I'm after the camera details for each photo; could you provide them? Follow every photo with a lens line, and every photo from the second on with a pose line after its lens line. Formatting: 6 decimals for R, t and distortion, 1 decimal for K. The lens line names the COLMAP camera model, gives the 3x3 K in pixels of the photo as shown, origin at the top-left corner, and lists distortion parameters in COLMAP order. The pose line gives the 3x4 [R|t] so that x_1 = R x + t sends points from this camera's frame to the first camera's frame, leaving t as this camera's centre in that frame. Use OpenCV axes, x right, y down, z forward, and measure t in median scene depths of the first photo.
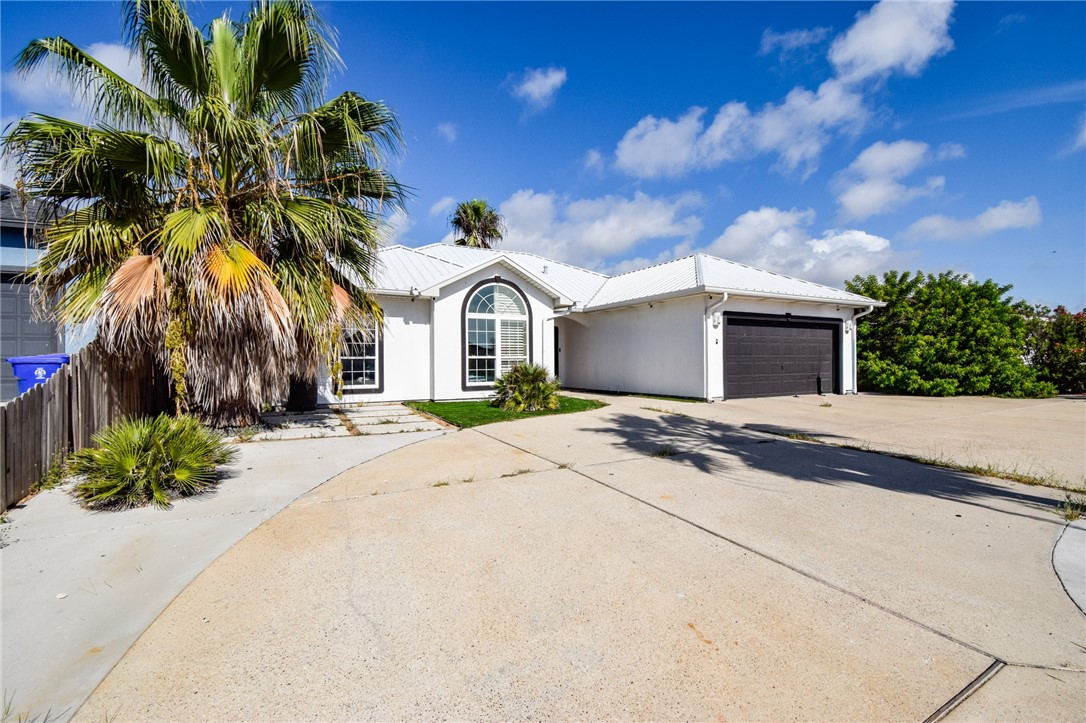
lens RADIAL K [[485.0, 0, 548.6], [0, 485.0, 358.8], [0, 0, 1]] dist [0.021451, -0.027400]
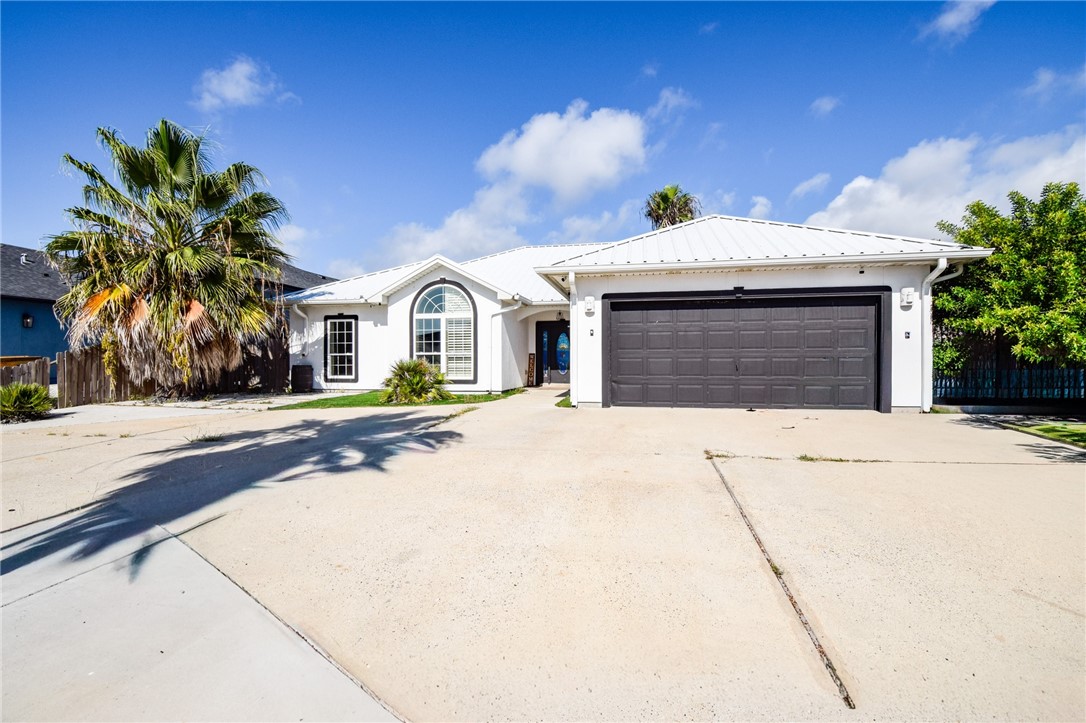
lens RADIAL K [[485.0, 0, 548.6], [0, 485.0, 358.8], [0, 0, 1]] dist [0.021451, -0.027400]
pose [[0.775554, 0.002988, -0.631275, 0.761889], [0.004574, 0.999936, 0.010353, -0.001448], [0.631265, -0.010917, 0.775490, 0.318362]]
